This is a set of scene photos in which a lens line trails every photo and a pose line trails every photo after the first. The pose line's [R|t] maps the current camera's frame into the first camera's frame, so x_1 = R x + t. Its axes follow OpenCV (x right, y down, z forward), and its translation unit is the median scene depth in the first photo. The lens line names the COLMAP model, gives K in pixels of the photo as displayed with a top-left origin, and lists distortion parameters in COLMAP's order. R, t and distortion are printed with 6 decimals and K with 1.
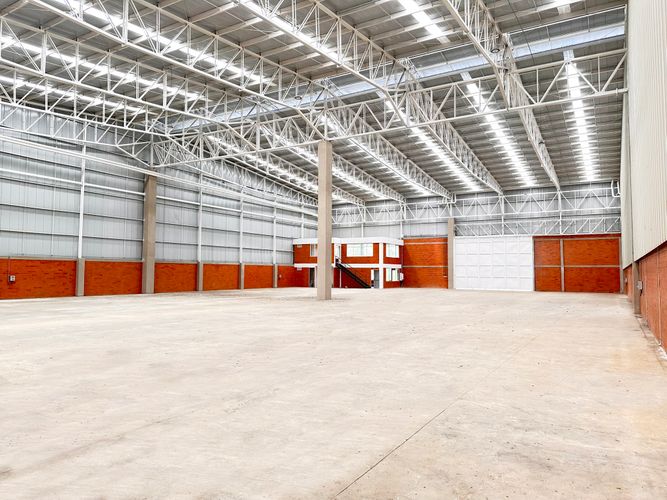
lens RADIAL K [[465.4, 0, 336.5], [0, 465.4, 250.8], [0, 0, 1]] dist [0.105768, -0.143342]
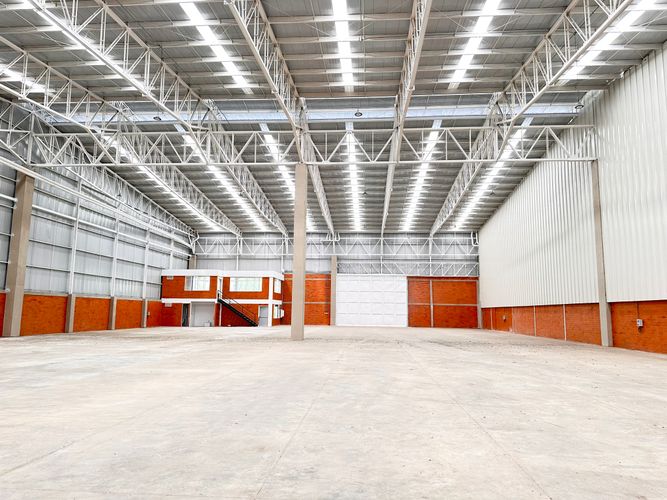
lens RADIAL K [[464.9, 0, 333.5], [0, 464.9, 250.0], [0, 0, 1]] dist [0.109653, -0.143469]
pose [[0.896631, 0.061962, 0.438421, -0.246399], [-0.026834, 0.995944, -0.085878, 0.006598], [-0.441964, 0.065236, 0.894657, 0.112912]]
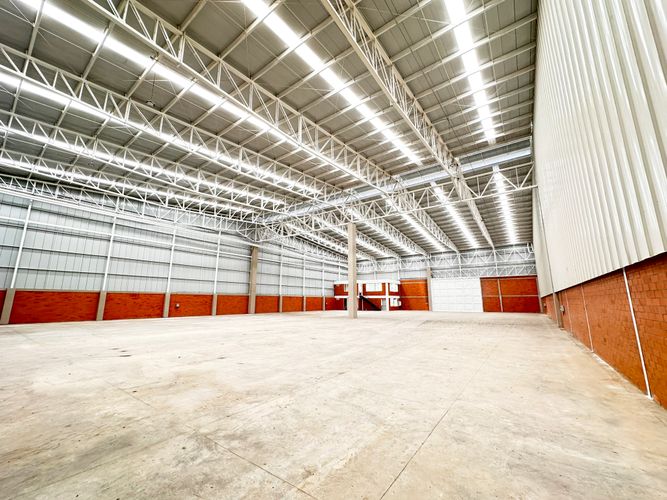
lens RADIAL K [[266.2, 0, 333.3], [0, 266.2, 251.1], [0, 0, 1]] dist [-0.001782, 0.000003]
pose [[0.995106, -0.023578, -0.095956, 0.000161], [0.010055, 0.990235, -0.139045, 0.001219], [0.098297, 0.137399, 0.985626, 0.030940]]
